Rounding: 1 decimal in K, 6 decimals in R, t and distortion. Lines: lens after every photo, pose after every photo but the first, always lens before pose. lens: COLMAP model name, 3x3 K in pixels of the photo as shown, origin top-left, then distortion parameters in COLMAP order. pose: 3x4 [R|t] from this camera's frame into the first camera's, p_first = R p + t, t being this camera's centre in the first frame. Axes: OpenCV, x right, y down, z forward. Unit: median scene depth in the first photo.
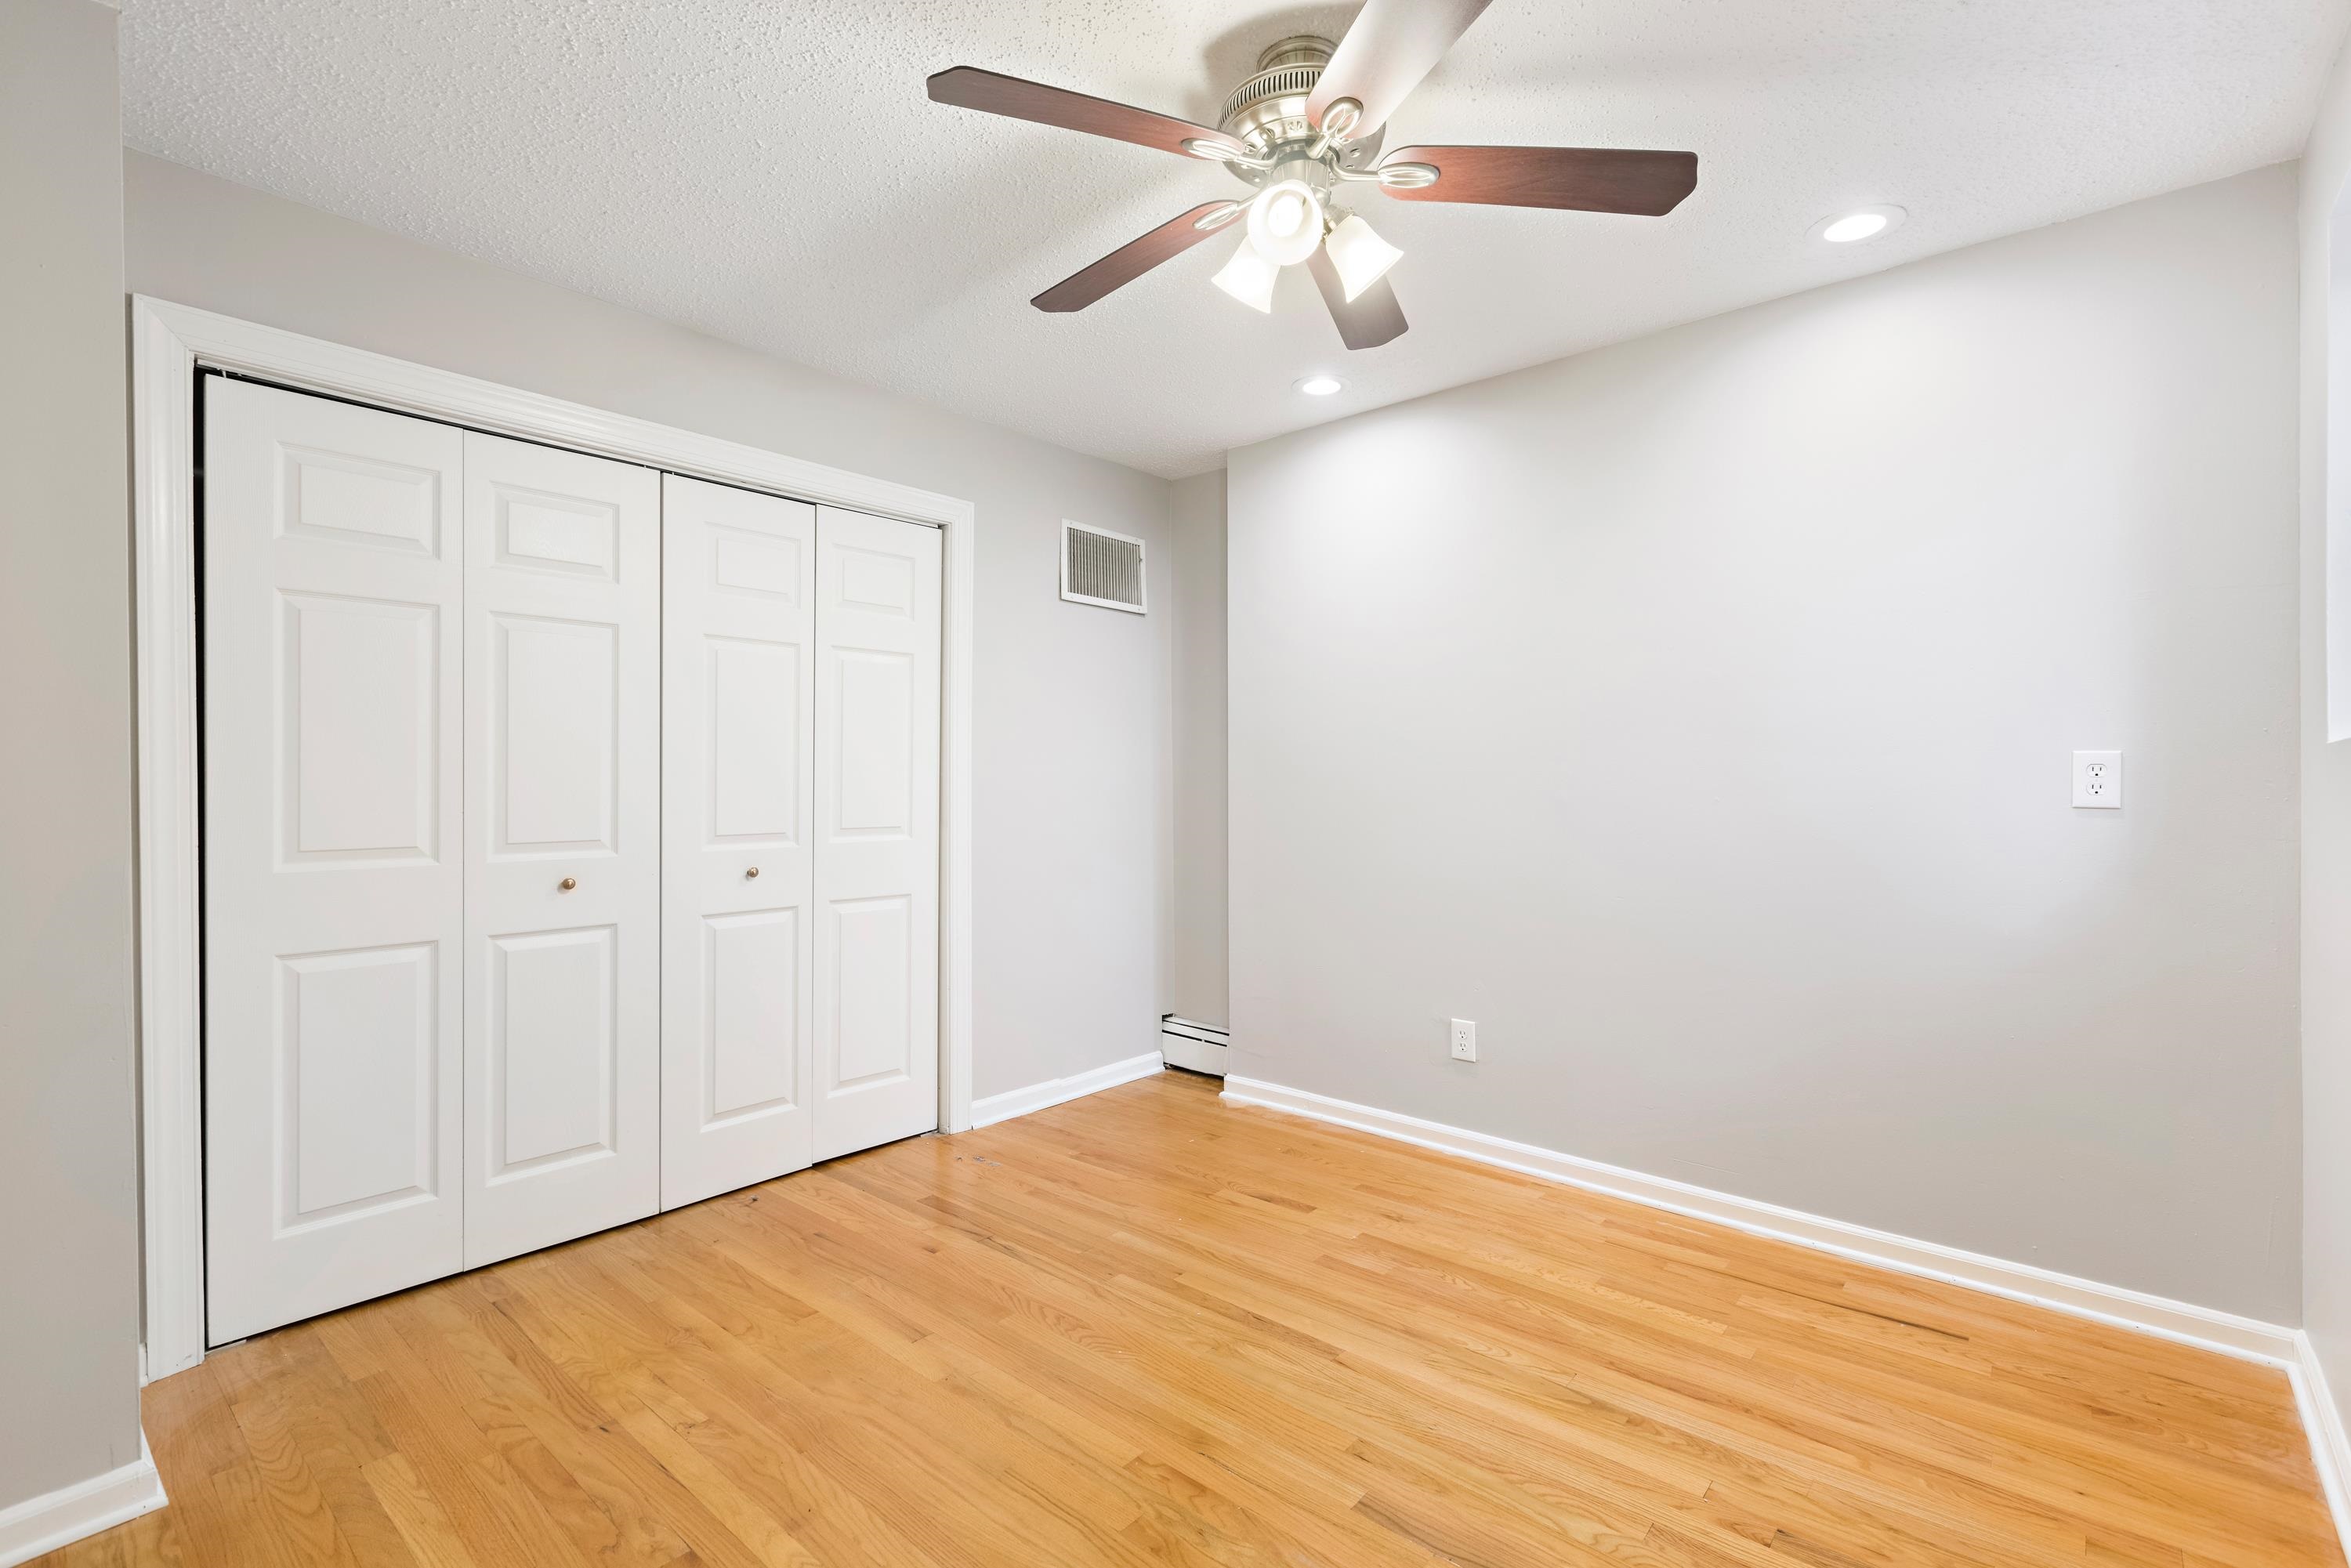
lens RADIAL K [[1050.0, 0, 1160.9], [0, 1050.0, 777.9], [0, 0, 1]] dist [-0.000751, 0.000528]
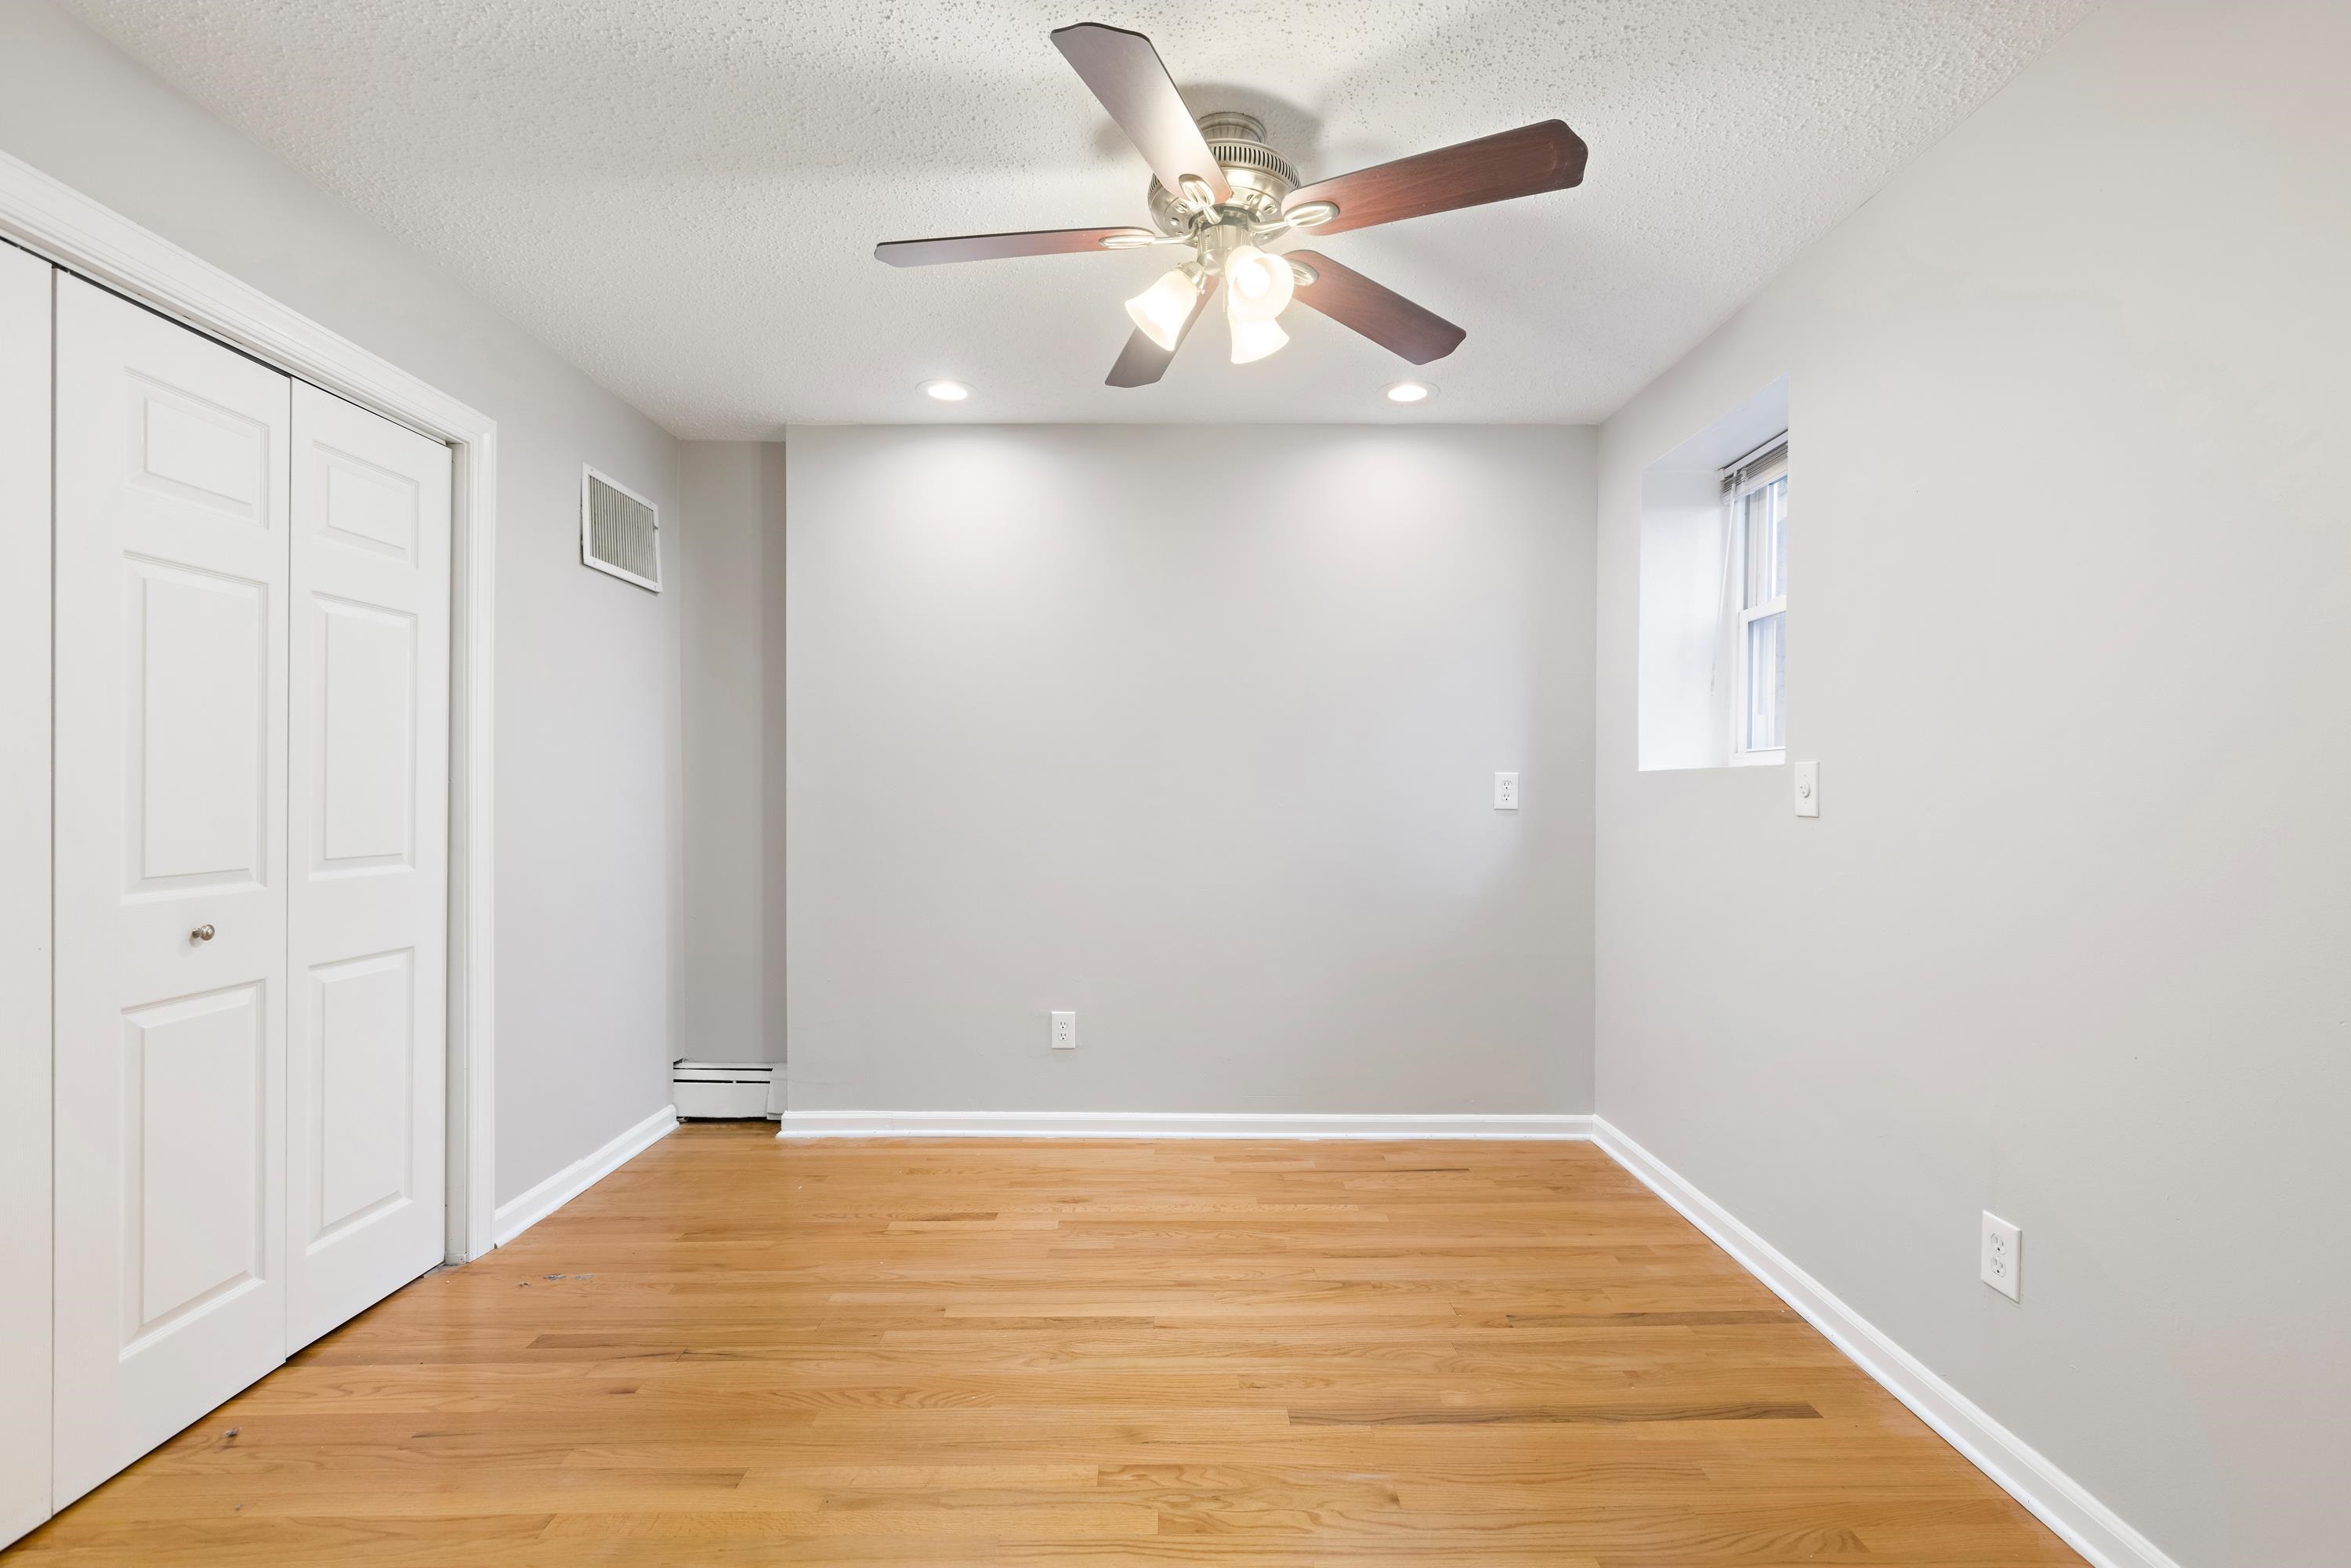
lens RADIAL K [[1050.0, 0, 1168.0], [0, 1050.0, 794.8], [0, 0, 1]] dist [-0.000751, 0.000528]
pose [[0.745435, -0.001645, 0.666576, -0.402111], [-0.004525, 0.999961, 0.007528, -0.001822], [-0.666562, -0.008627, 0.745399, 0.139104]]
